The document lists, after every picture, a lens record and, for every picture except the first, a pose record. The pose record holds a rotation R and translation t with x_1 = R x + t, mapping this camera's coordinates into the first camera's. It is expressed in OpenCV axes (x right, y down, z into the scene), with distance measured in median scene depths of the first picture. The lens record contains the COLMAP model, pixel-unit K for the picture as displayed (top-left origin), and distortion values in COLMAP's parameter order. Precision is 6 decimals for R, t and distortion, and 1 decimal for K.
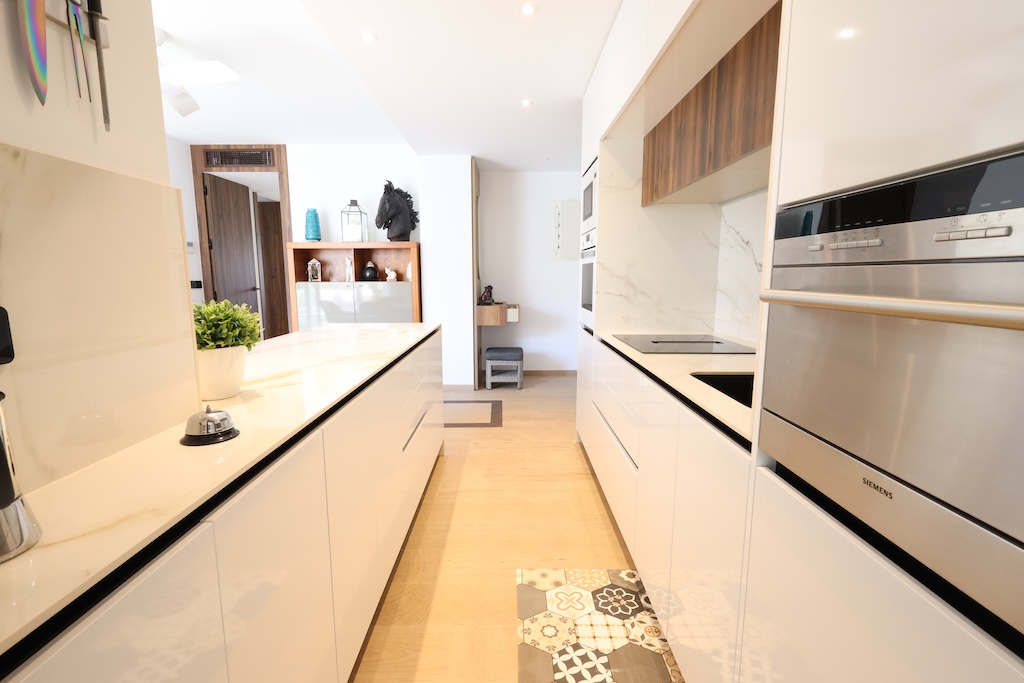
lens RADIAL K [[473.8, 0, 512.7], [0, 473.8, 338.1], [0, 0, 1]] dist [-0.005646, 0.001561]
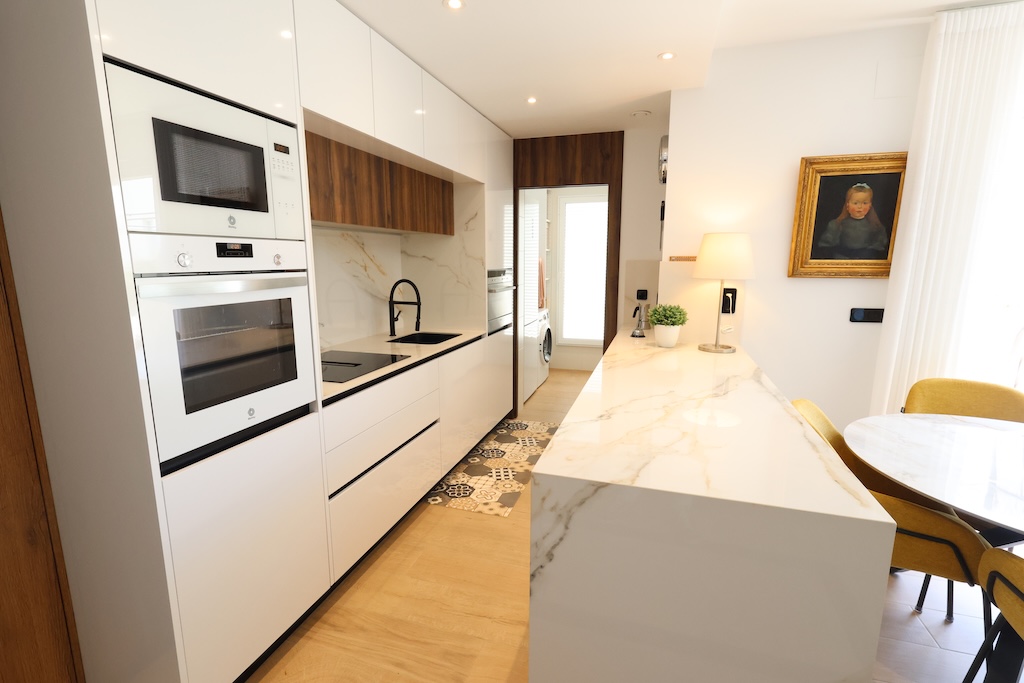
lens RADIAL K [[473.8, 0, 510.5], [0, 473.8, 342.3], [0, 0, 1]] dist [-0.005646, 0.001561]
pose [[-0.950305, -0.049606, 0.307344, -0.225186], [0.047116, 0.952935, 0.299490, -0.220154], [-0.307735, 0.299087, -0.903242, 1.196952]]
